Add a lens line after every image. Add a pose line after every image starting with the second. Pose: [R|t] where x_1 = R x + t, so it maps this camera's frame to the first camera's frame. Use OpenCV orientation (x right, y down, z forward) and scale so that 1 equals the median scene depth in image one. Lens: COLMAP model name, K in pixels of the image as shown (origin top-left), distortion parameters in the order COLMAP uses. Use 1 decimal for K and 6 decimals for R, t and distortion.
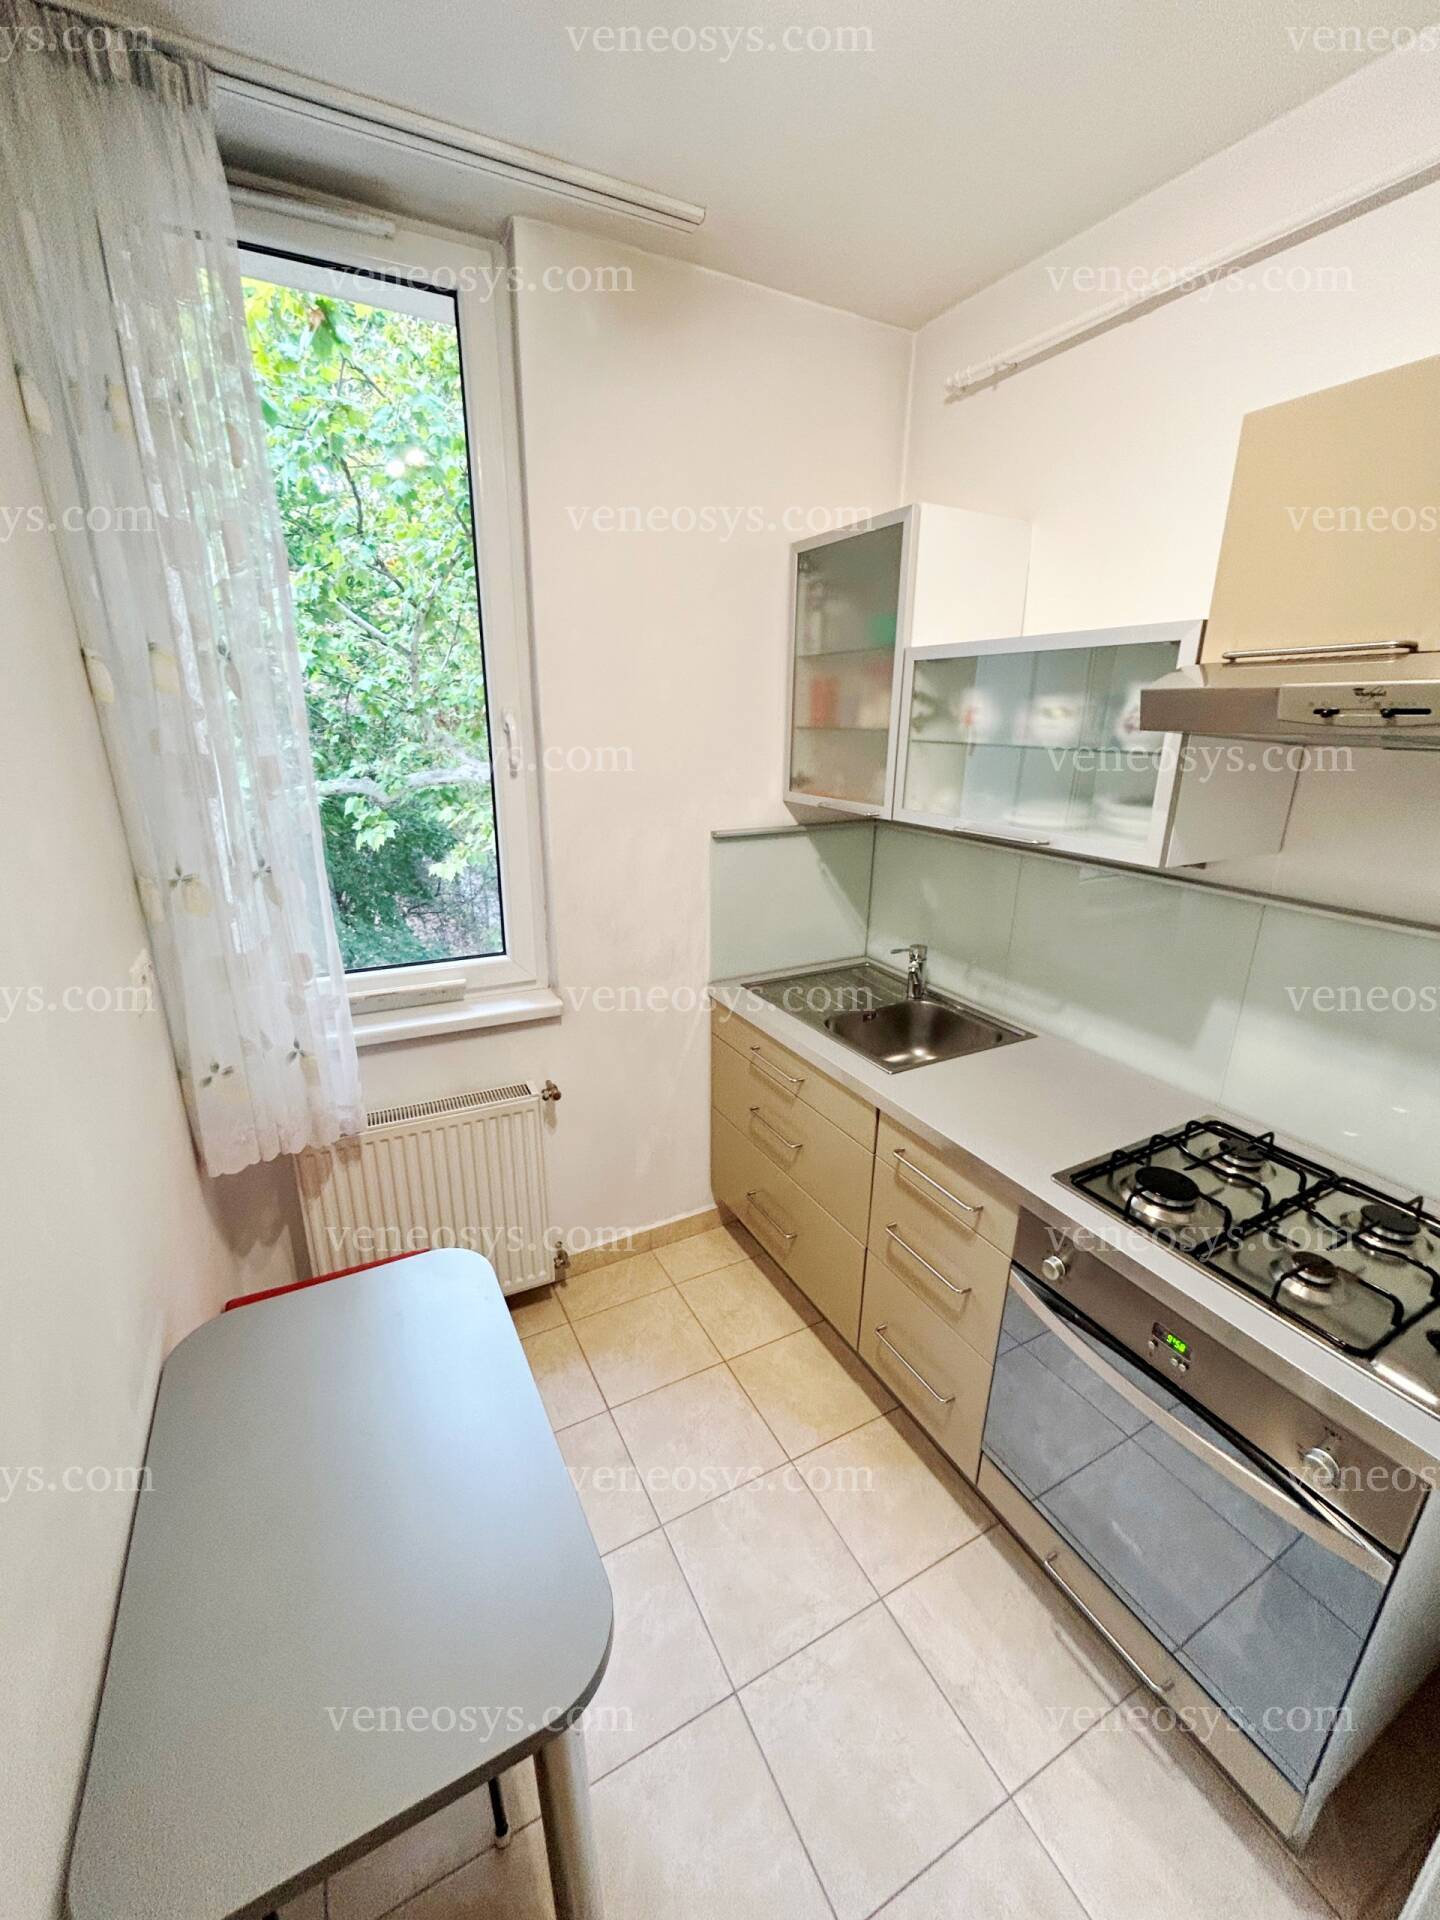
lens RADIAL K [[780.9, 0, 717.9], [0, 780.9, 955.8], [0, 0, 1]] dist [-0.011692, 0.012036]
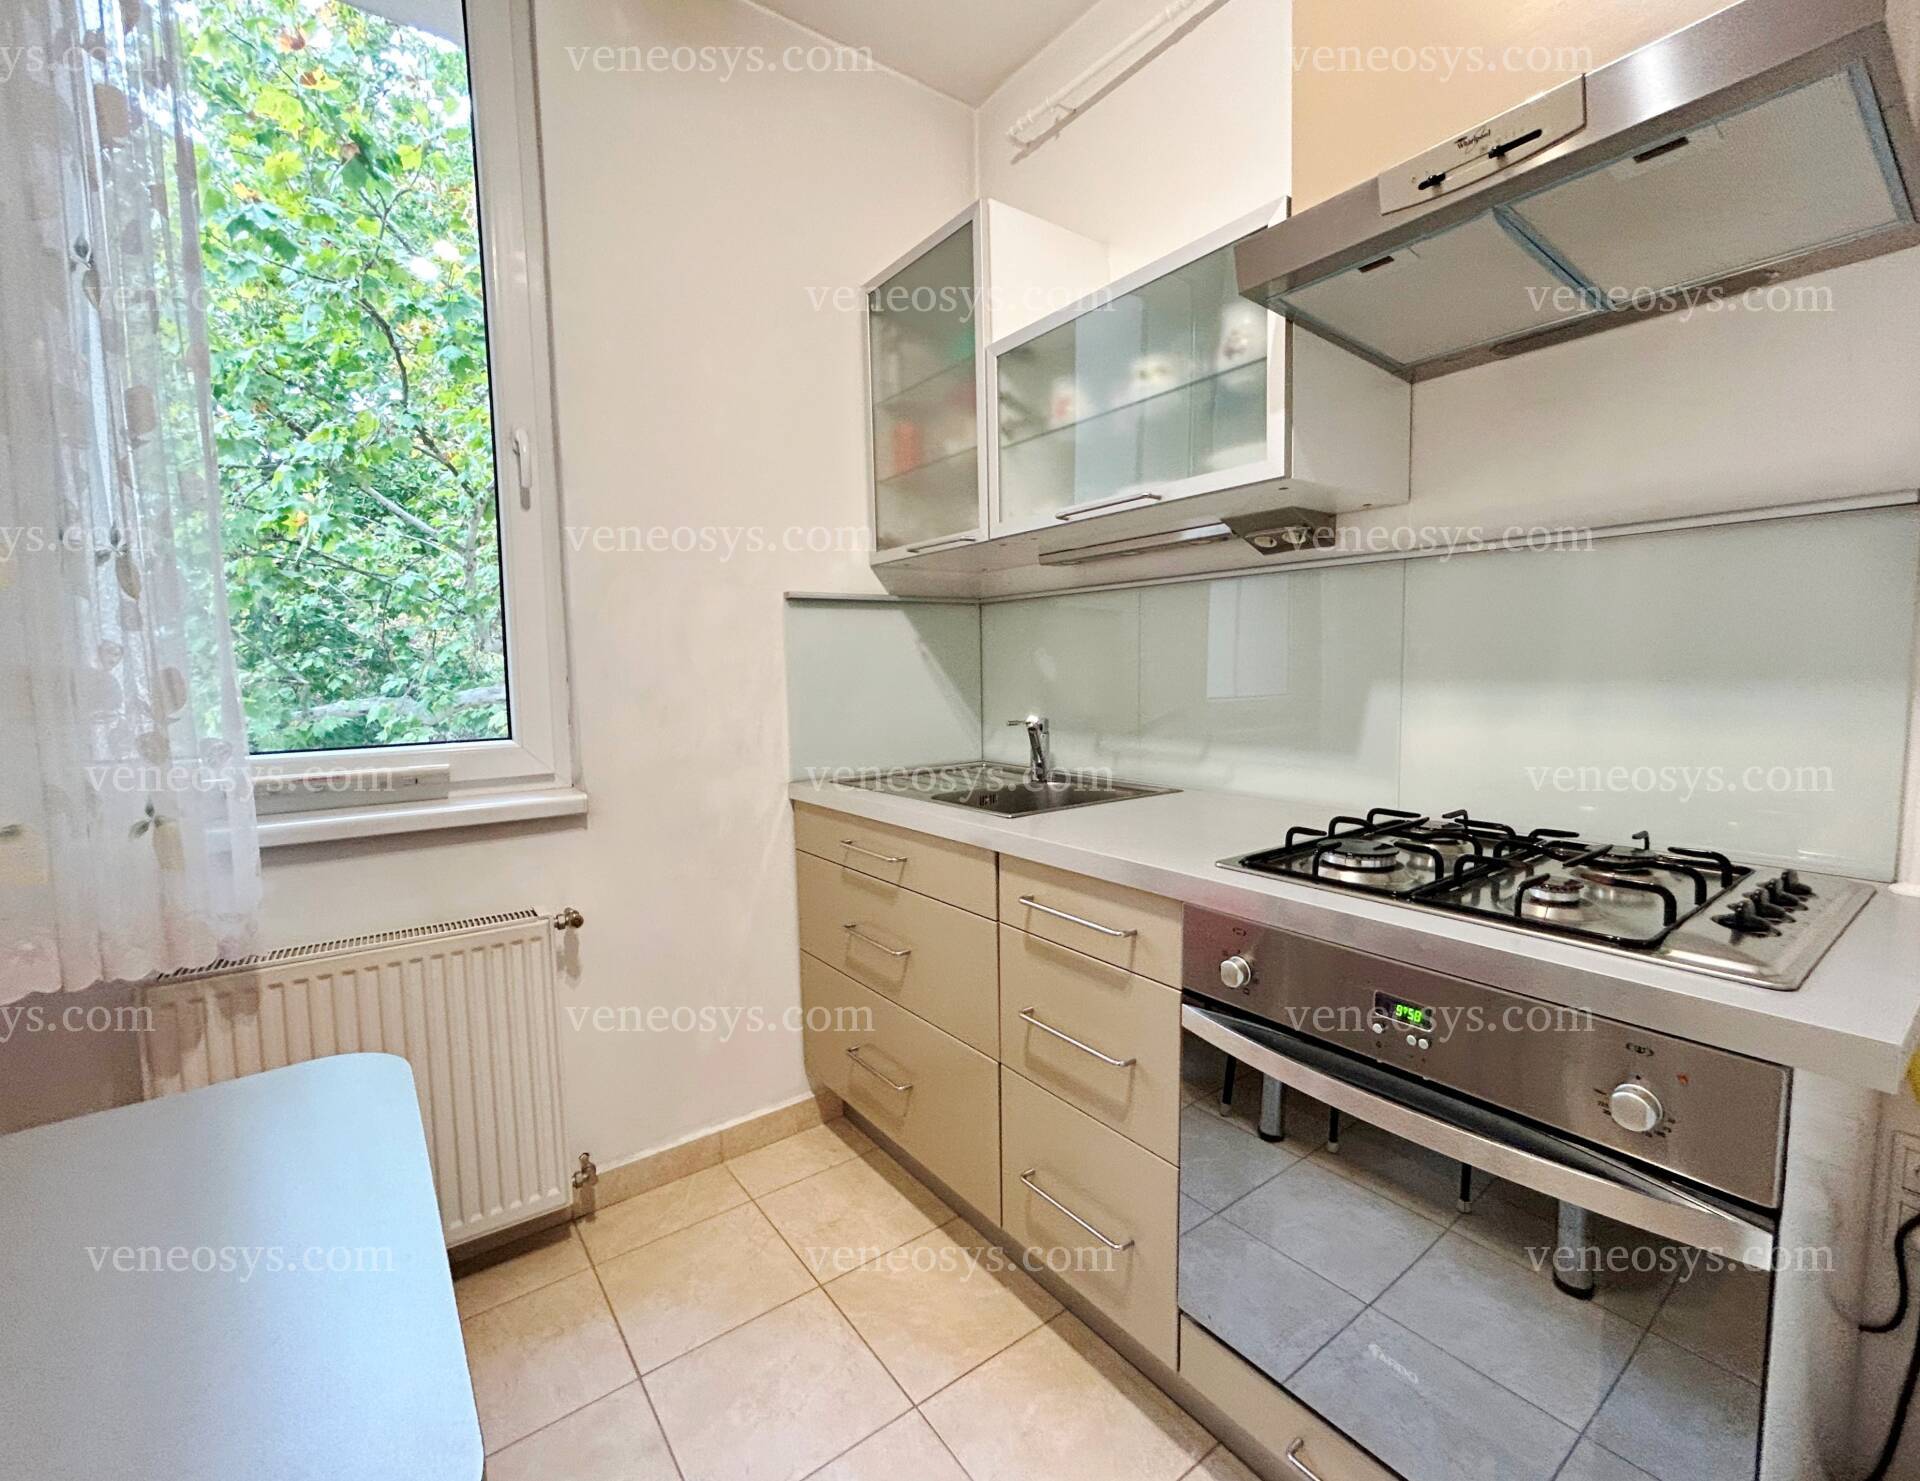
lens RADIAL K [[844.1, 0, 970.7], [0, 844.1, 739.2], [0, 0, 1]] dist [-0.000415, 0.000045]
pose [[0.987290, -0.042101, 0.153249, 0.050072], [0.074980, 0.973603, -0.215579, 0.232607], [-0.140128, 0.224330, 0.964386, 0.151852]]
